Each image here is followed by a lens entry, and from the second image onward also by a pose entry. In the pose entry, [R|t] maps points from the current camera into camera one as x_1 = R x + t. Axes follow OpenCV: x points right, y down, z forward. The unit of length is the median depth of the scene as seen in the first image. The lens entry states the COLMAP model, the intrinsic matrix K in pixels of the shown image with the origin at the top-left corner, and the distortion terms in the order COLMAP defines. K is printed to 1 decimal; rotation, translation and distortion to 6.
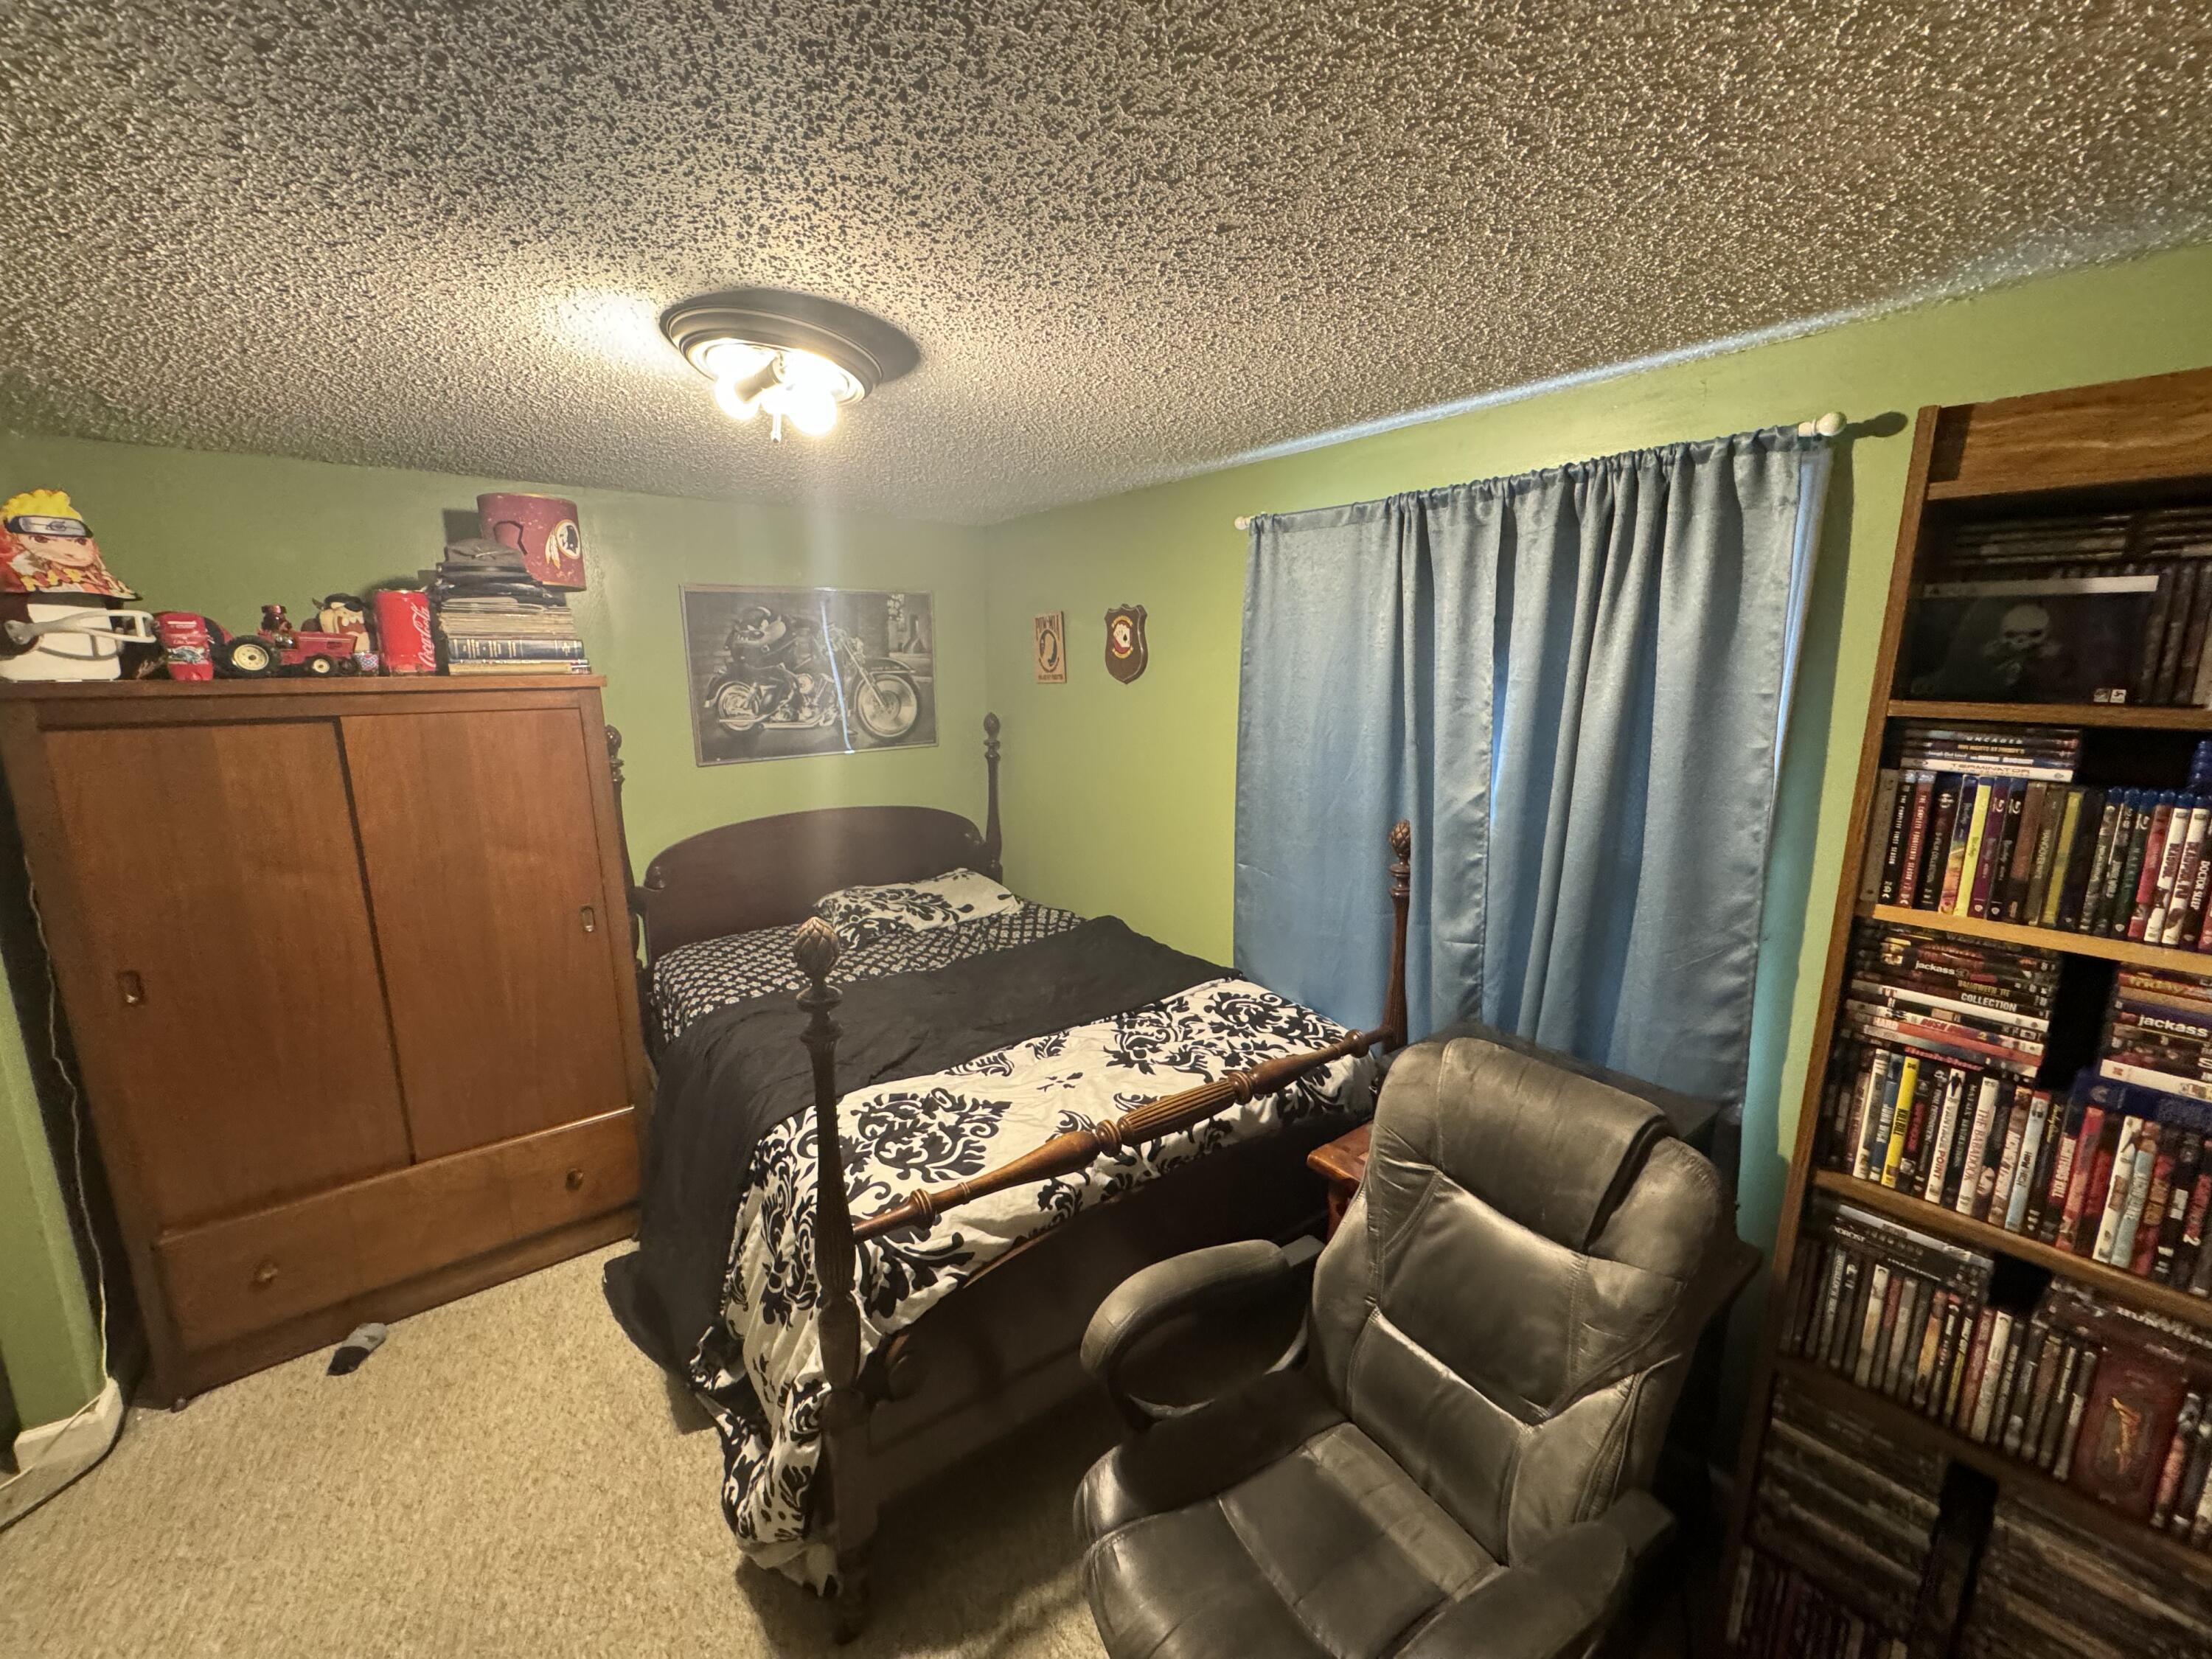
lens RADIAL K [[879.5, 0, 1098.7], [0, 879.5, 828.3], [0, 0, 1]] dist [-0.002629, 0.000499]
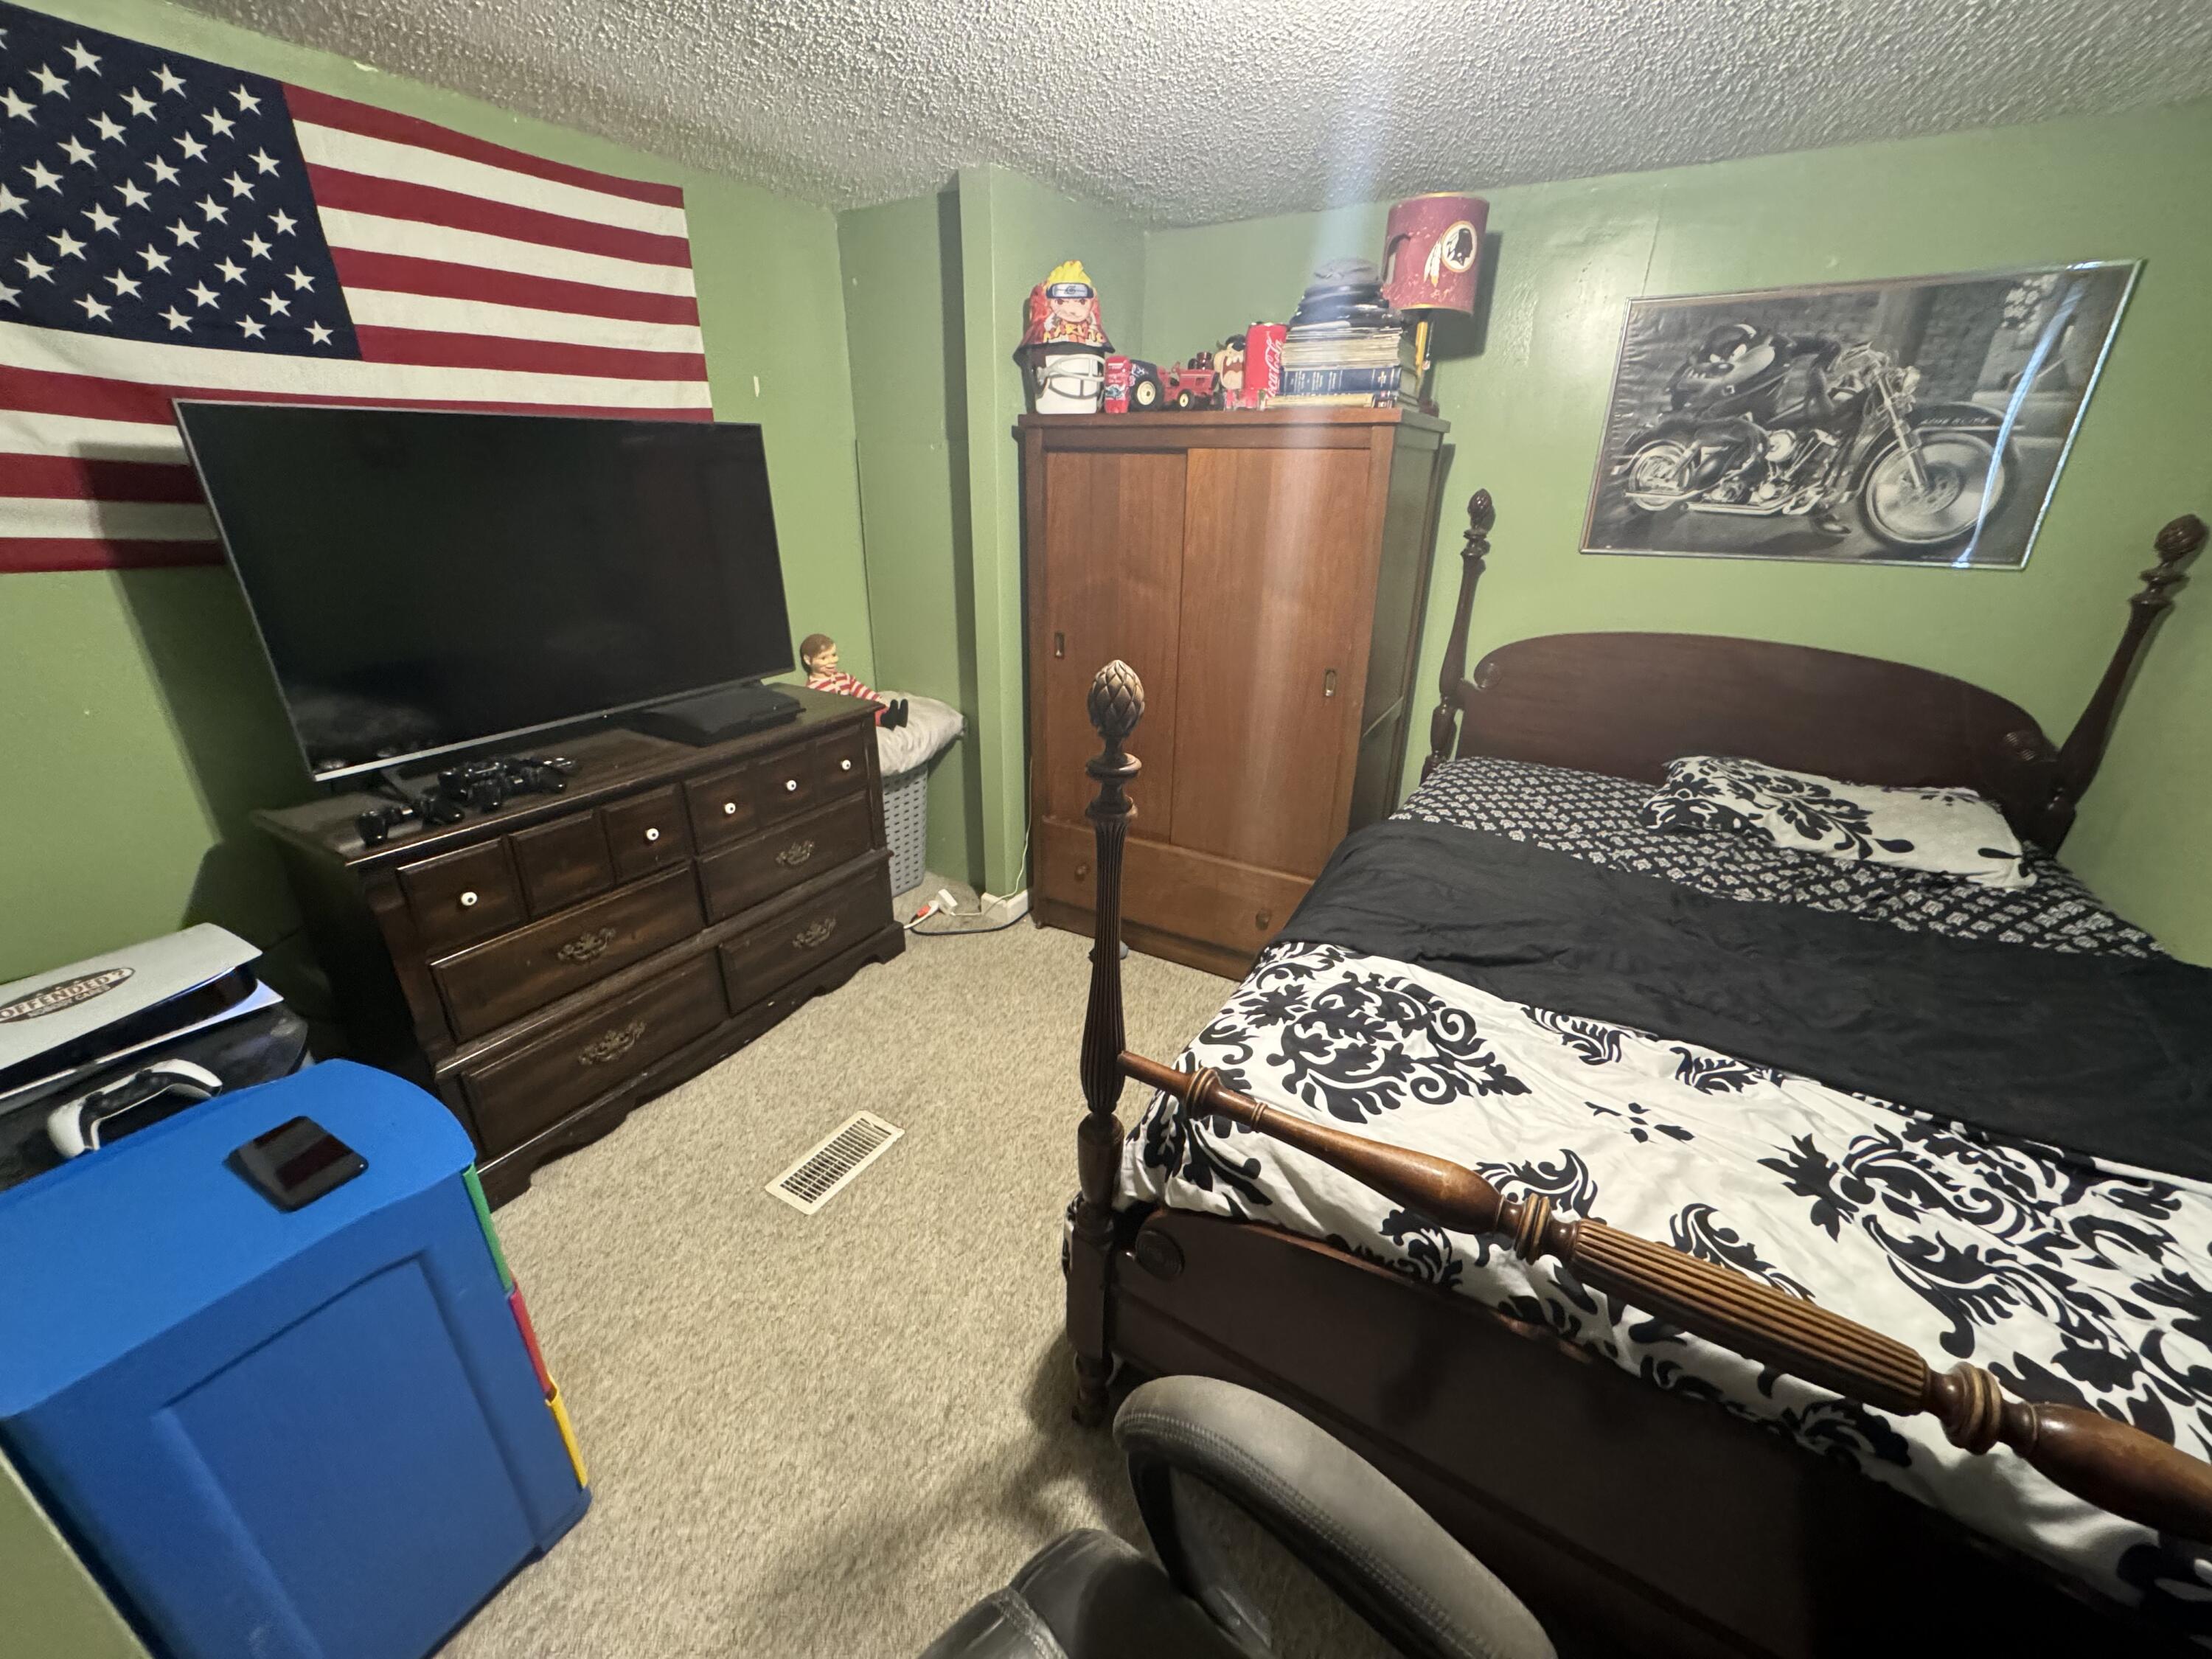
lens RADIAL K [[879.5, 0, 1103.8], [0, 879.5, 825.2], [0, 0, 1]] dist [-0.002629, 0.000499]
pose [[0.379549, 0.357303, -0.853391, 0.251780], [-0.193654, 0.932663, 0.304365, 0.003248], [0.904677, 0.049741, 0.423185, 0.452880]]
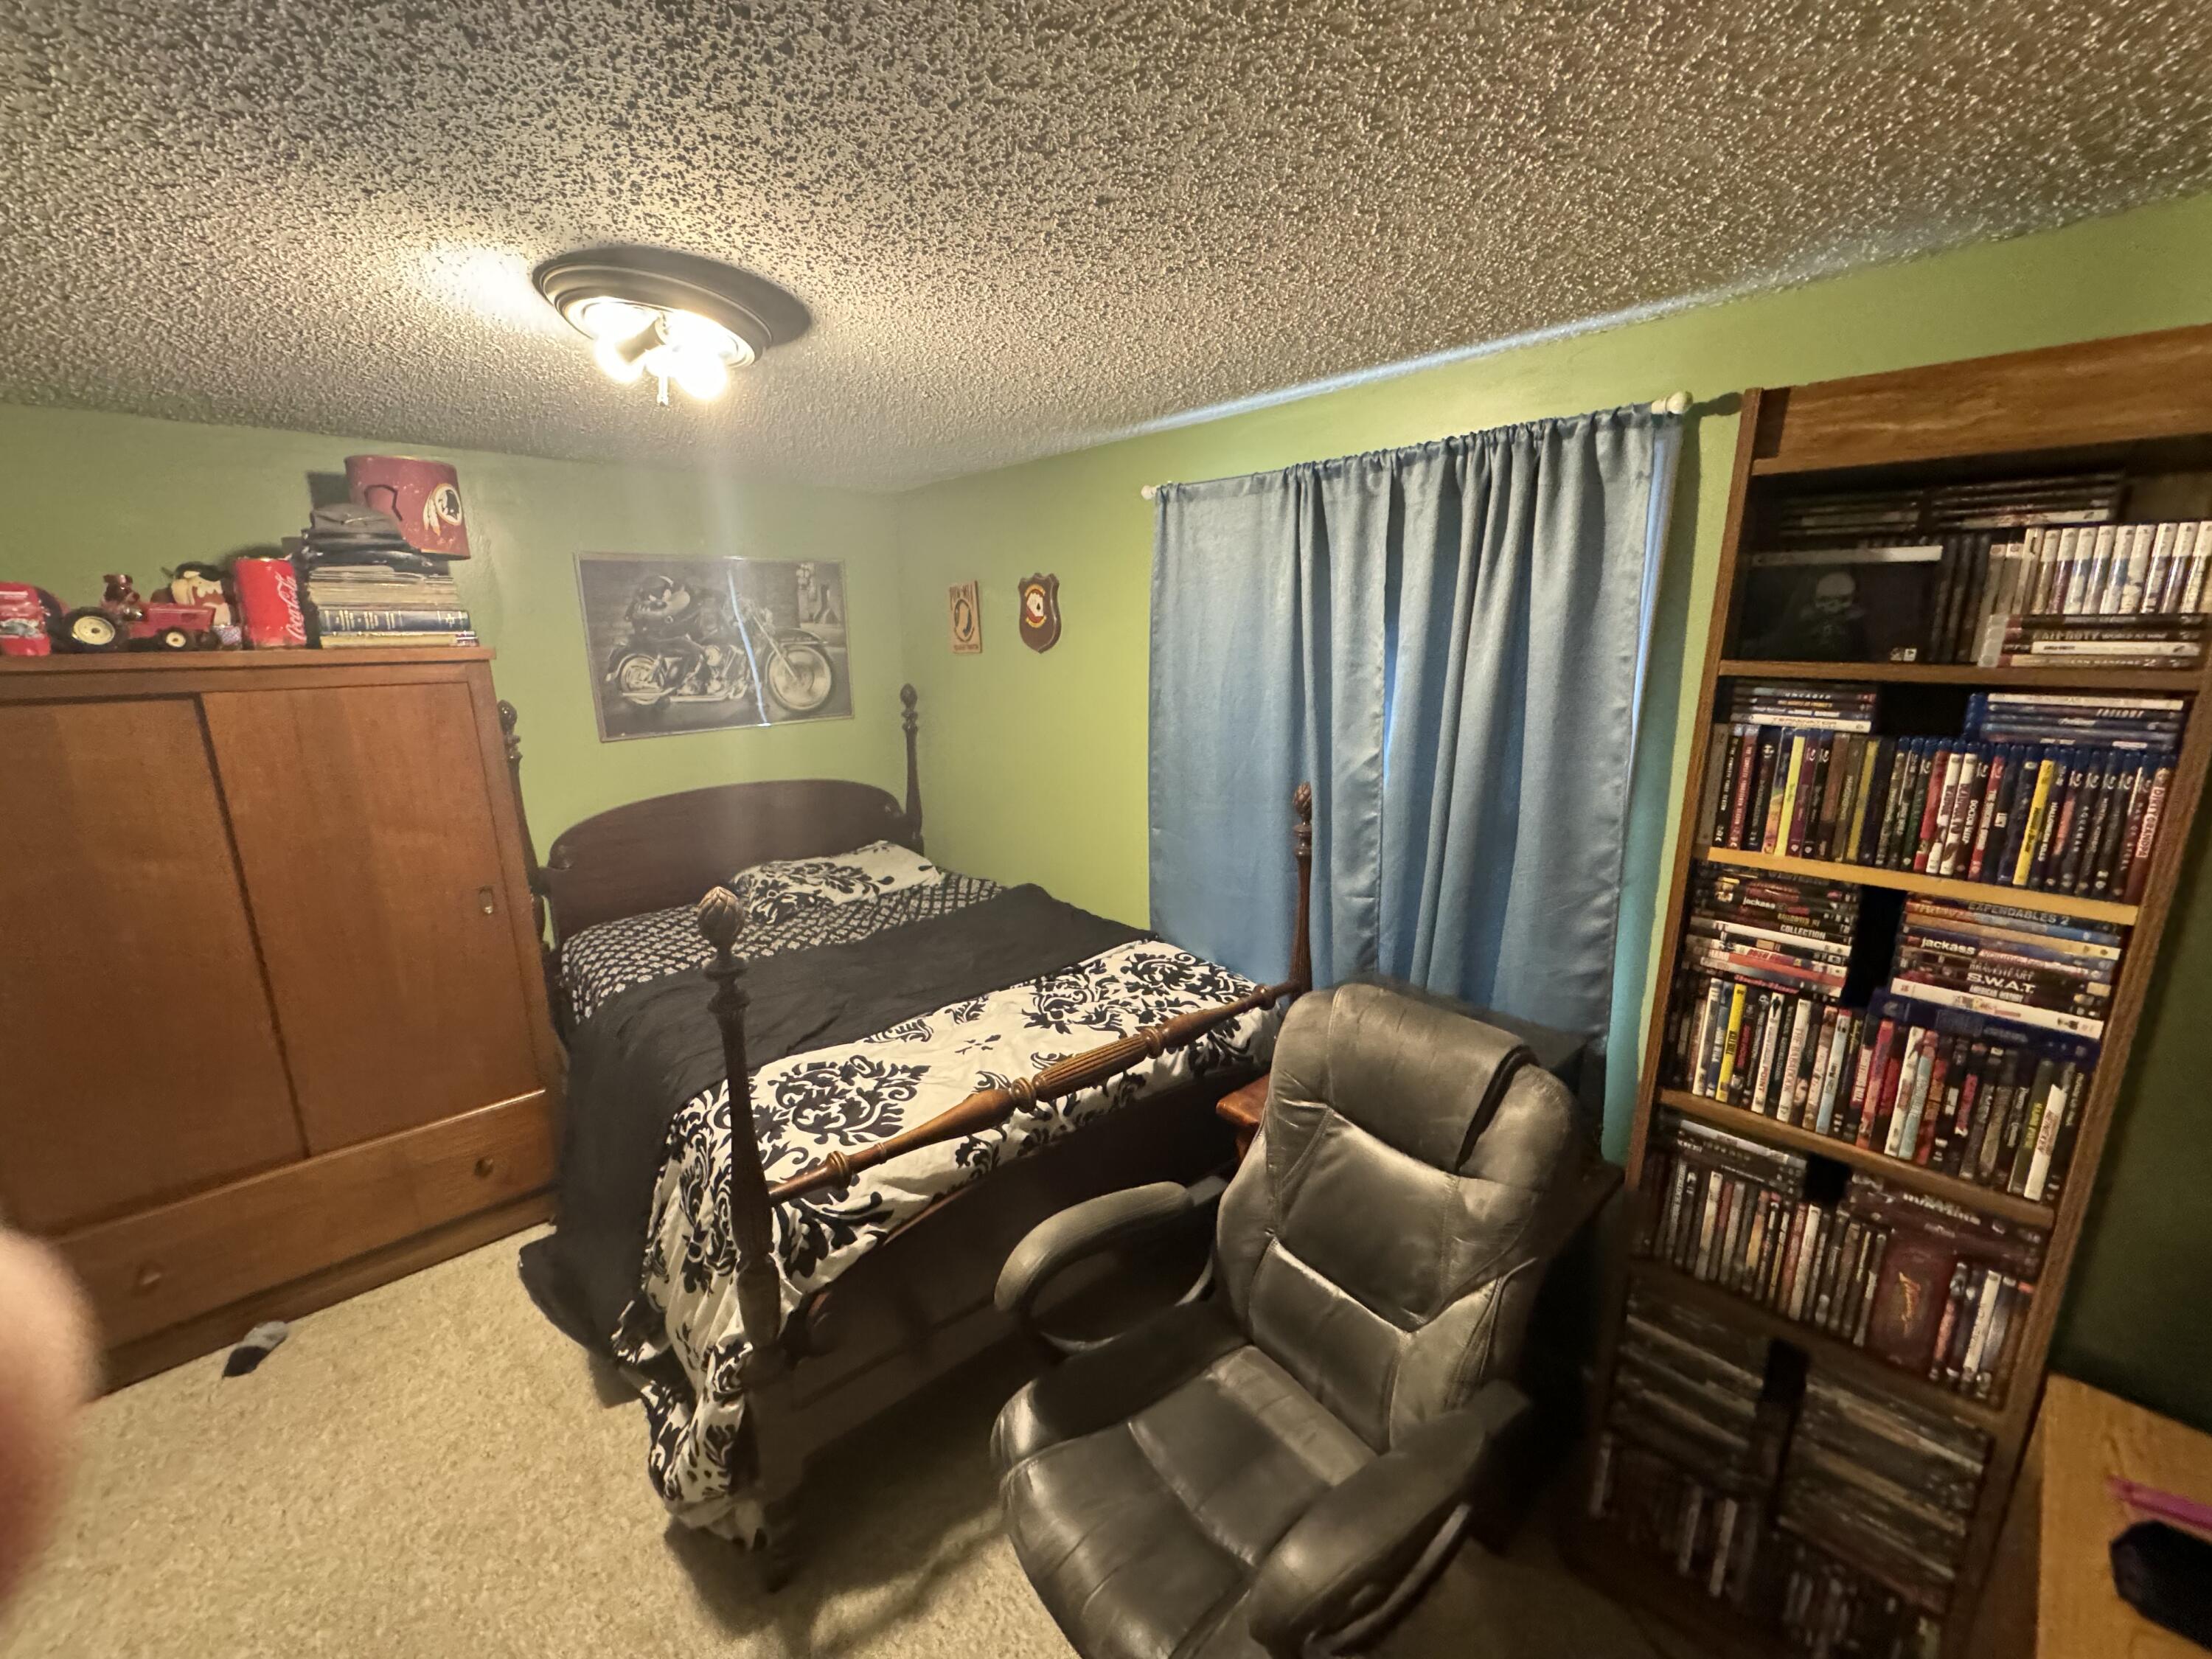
lens RADIAL K [[879.5, 0, 1099.4], [0, 879.5, 828.8], [0, 0, 1]] dist [-0.002629, 0.000499]
pose [[0.996650, -0.023038, 0.078472, 0.022871], [0.020461, 0.999230, 0.033491, 0.006715], [-0.079183, -0.031774, 0.996354, -0.021947]]
